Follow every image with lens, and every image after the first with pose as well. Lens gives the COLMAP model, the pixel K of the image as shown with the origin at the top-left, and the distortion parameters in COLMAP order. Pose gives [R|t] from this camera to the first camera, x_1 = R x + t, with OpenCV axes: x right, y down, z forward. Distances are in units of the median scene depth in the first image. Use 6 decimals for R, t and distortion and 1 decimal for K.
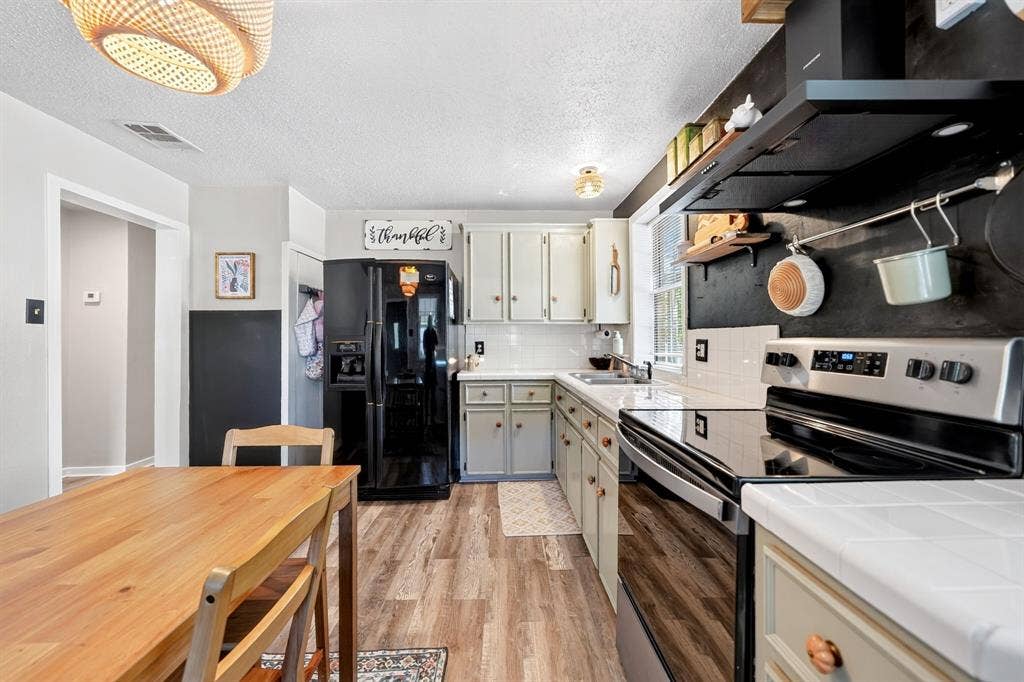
lens RADIAL K [[401.4, 0, 509.4], [0, 401.4, 340.4], [0, 0, 1]] dist [-0.007967, 0.001335]
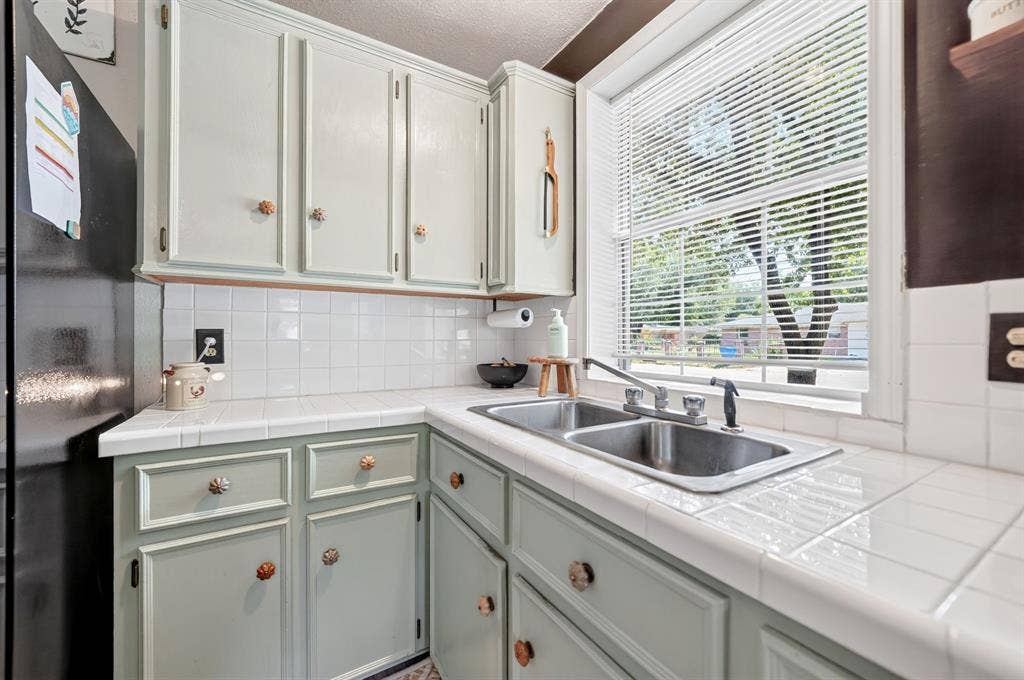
lens RADIAL K [[401.4, 0, 518.1], [0, 401.4, 335.3], [0, 0, 1]] dist [-0.007967, 0.001335]
pose [[0.870218, 0.005301, 0.492638, -0.007978], [-0.003079, 0.999981, -0.005322, 0.011077], [-0.492657, 0.003115, 0.870218, 0.593508]]
